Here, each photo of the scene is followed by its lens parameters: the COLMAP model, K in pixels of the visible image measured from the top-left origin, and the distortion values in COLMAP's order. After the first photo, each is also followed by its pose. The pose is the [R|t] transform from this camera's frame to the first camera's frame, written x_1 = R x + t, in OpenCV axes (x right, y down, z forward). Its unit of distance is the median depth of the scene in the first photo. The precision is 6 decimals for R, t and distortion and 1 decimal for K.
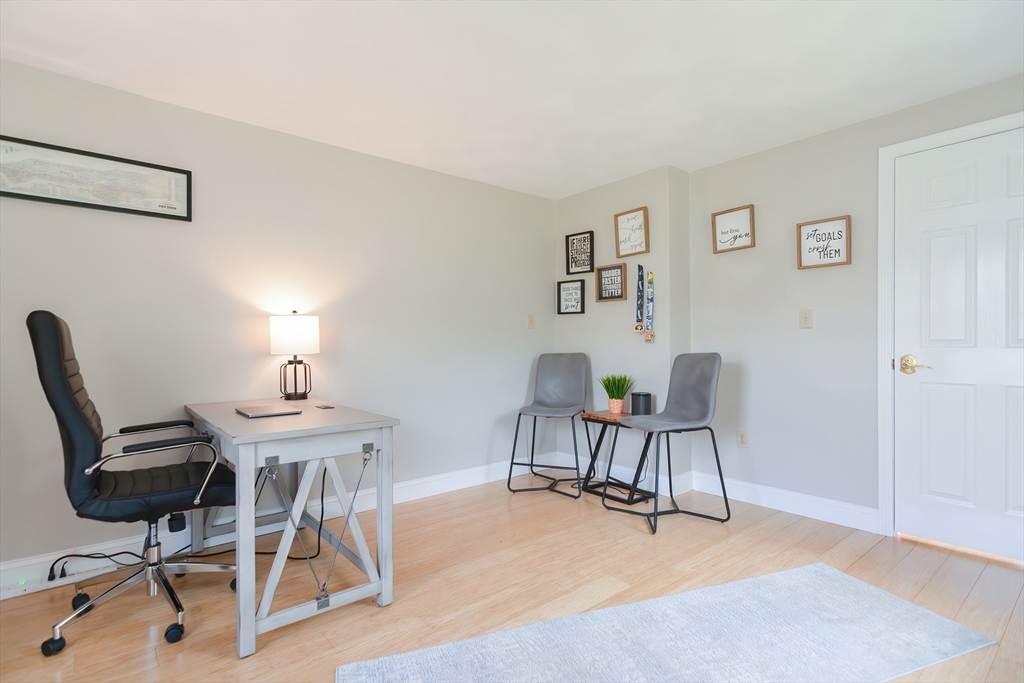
lens RADIAL K [[494.3, 0, 514.1], [0, 494.3, 347.7], [0, 0, 1]] dist [0.007705, -0.003948]
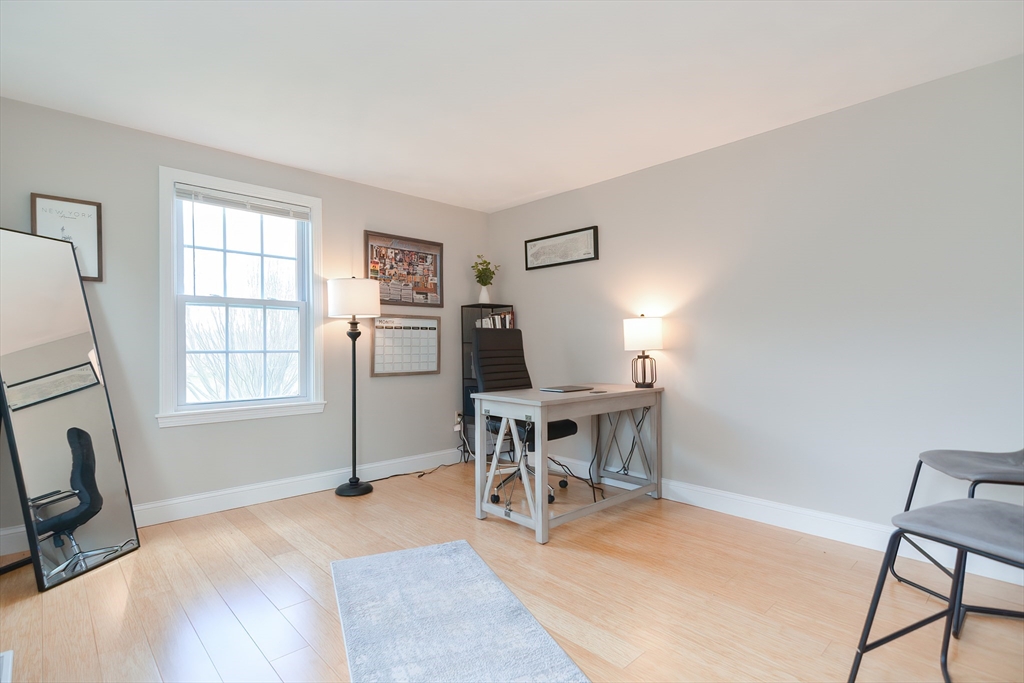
lens RADIAL K [[494.3, 0, 504.8], [0, 494.3, 344.2], [0, 0, 1]] dist [0.007705, -0.003948]
pose [[0.047273, 0.005952, -0.998864, 0.748818], [0.002482, 0.999978, 0.006076, -0.009989], [0.998879, -0.002767, 0.047258, 0.609264]]
